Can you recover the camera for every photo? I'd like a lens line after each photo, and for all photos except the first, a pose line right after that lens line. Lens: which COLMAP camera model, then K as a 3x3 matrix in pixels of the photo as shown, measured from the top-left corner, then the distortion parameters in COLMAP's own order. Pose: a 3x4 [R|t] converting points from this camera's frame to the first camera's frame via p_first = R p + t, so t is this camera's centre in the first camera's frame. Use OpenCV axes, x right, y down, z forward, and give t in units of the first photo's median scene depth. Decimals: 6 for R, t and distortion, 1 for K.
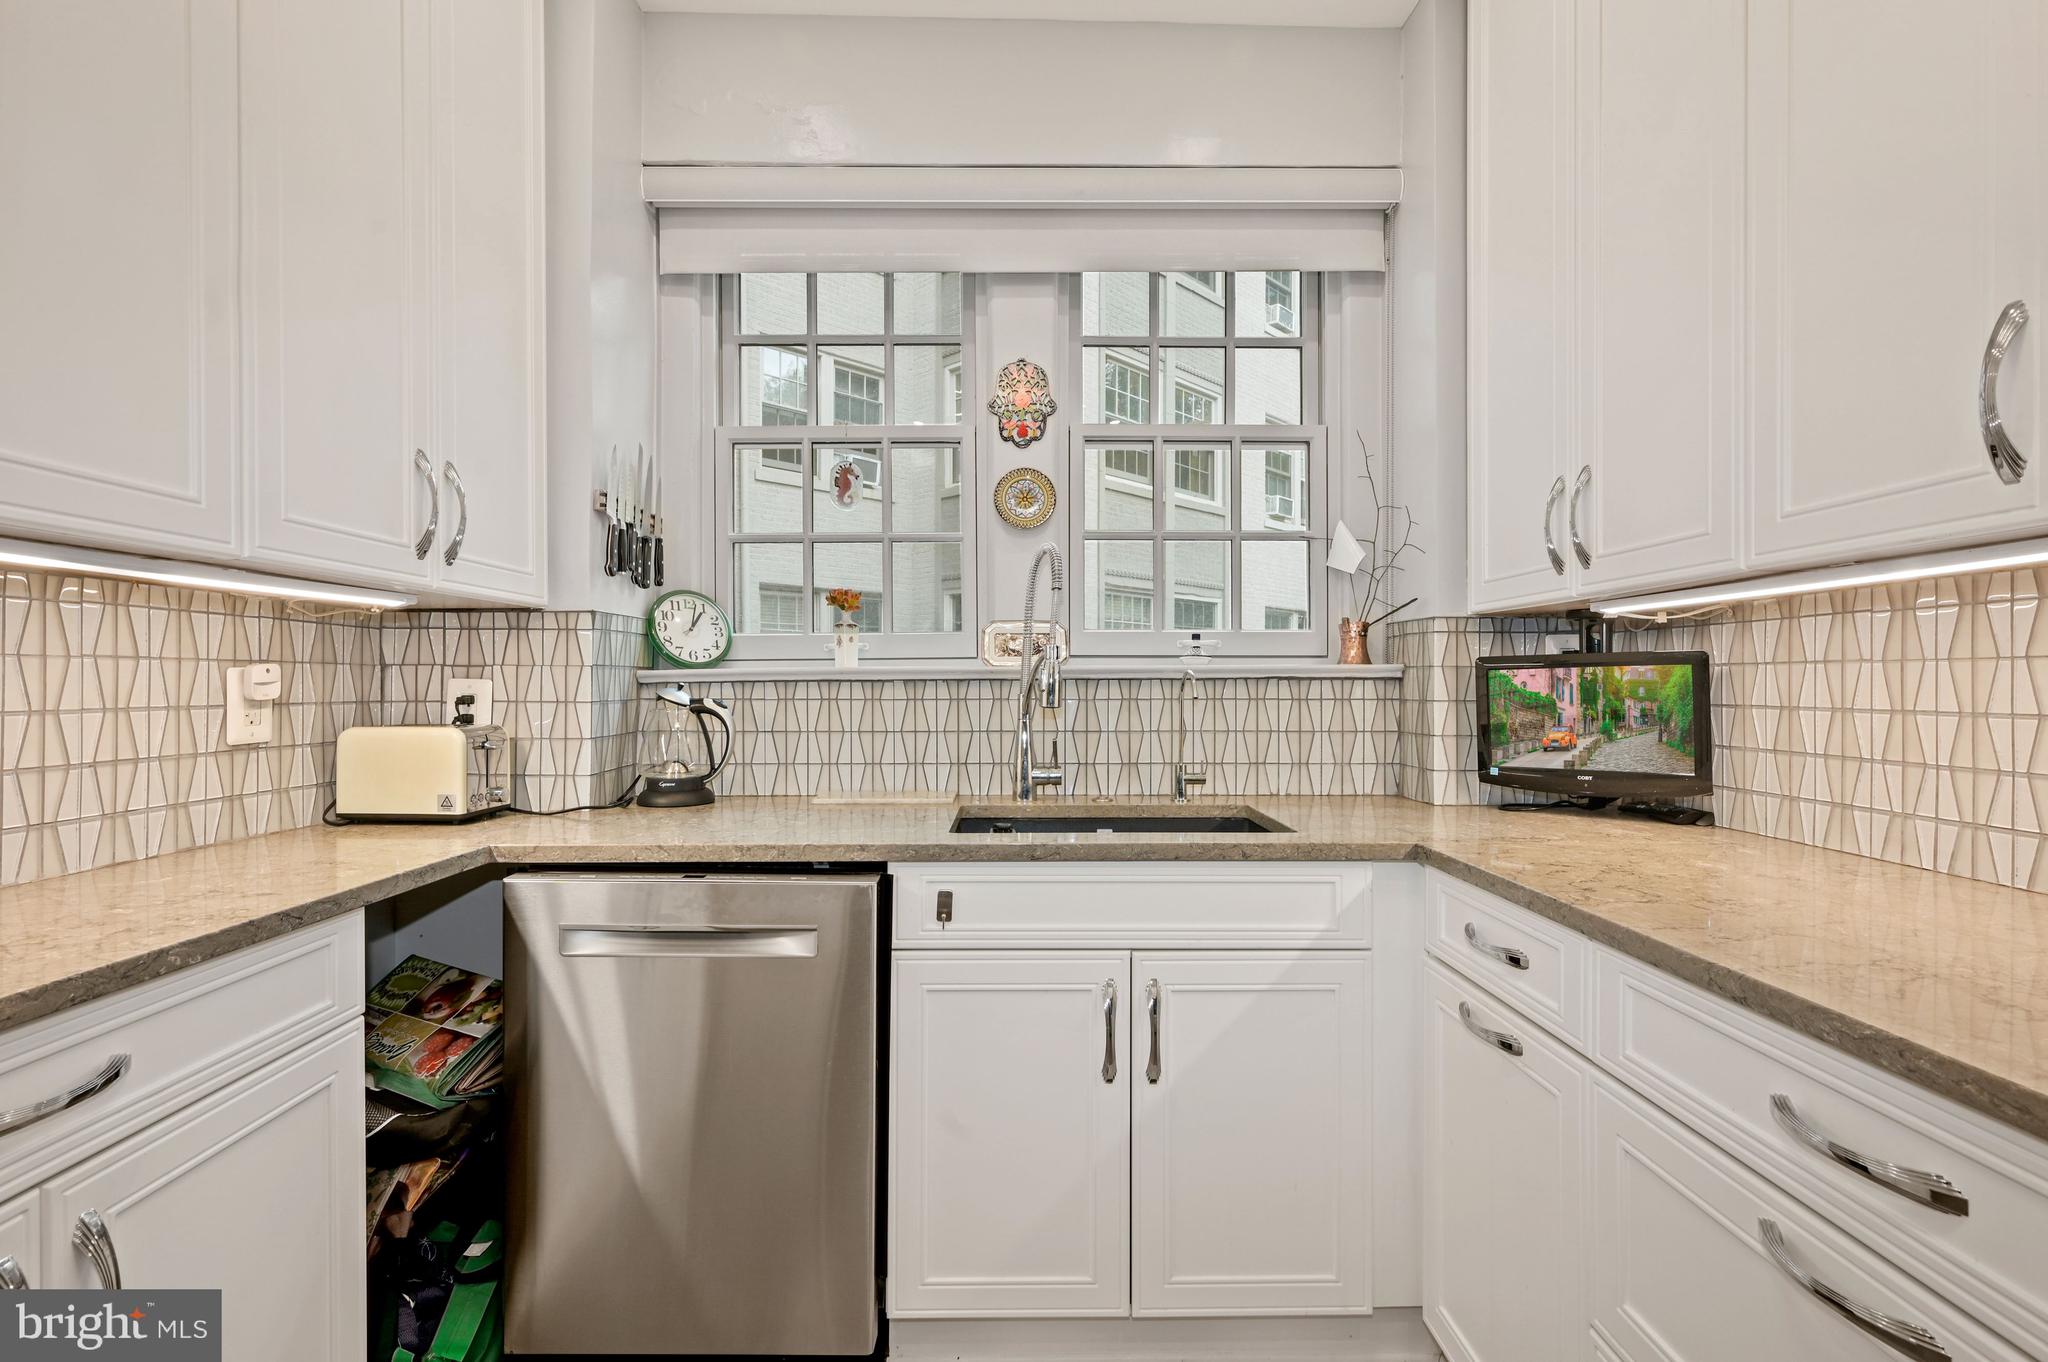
lens RADIAL K [[949.2, 0, 1025.1], [0, 949.2, 674.2], [0, 0, 1]] dist [-0.001530, 0.000169]
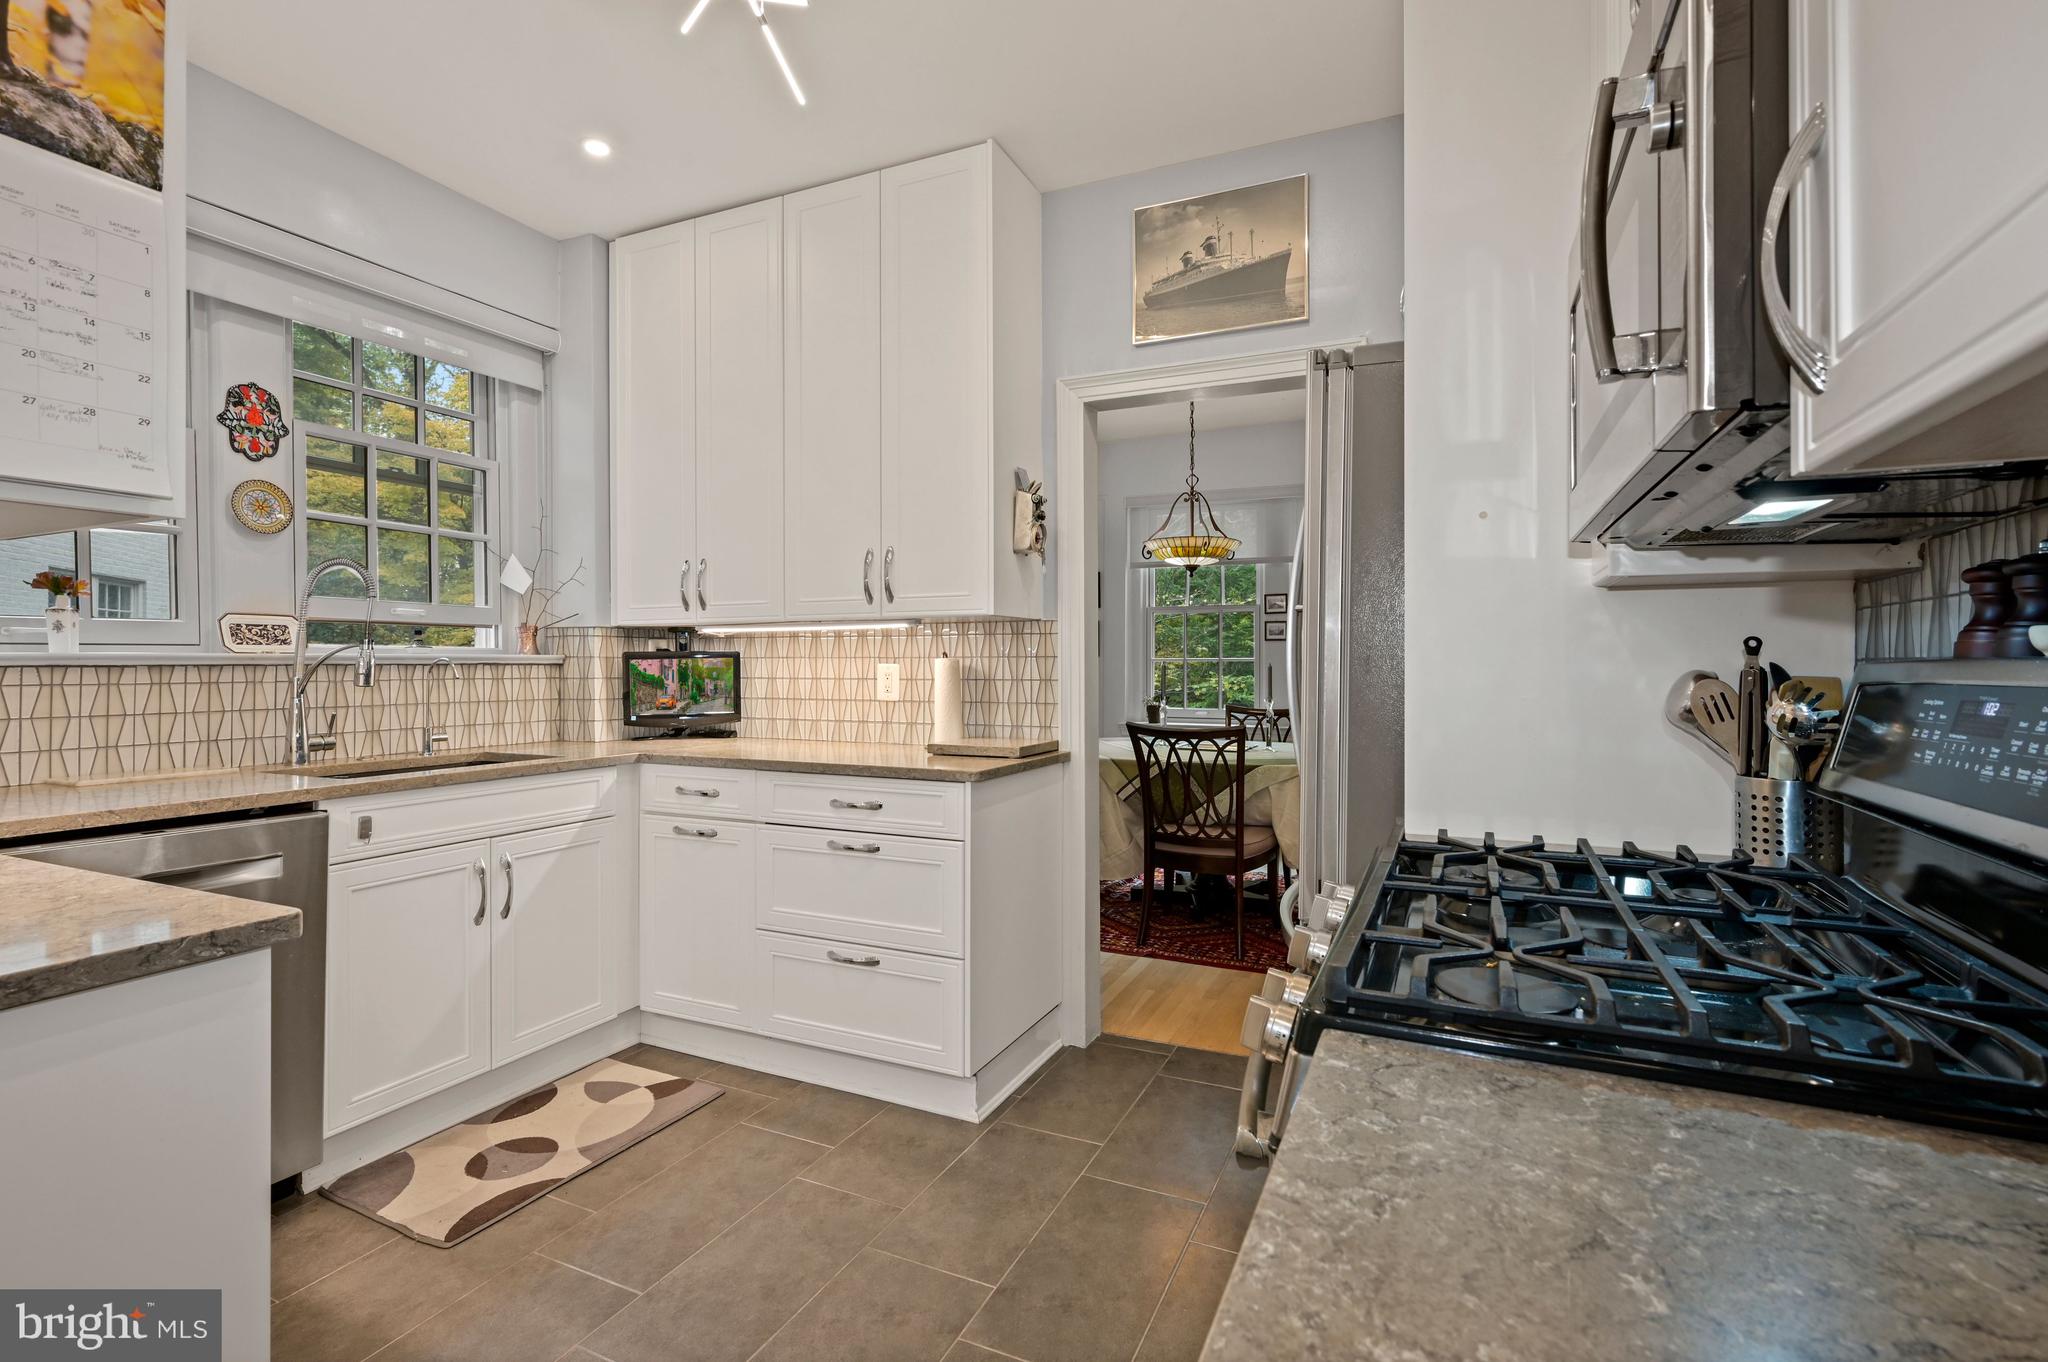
lens RADIAL K [[949.2, 0, 1025.1], [0, 949.2, 674.2], [0, 0, 1]] dist [-0.001530, 0.000169]
pose [[0.419505, -0.006905, 0.907727, -0.715317], [-0.004889, 0.999939, 0.009866, 0.000837], [-0.907740, -0.008576, 0.419446, -0.347035]]
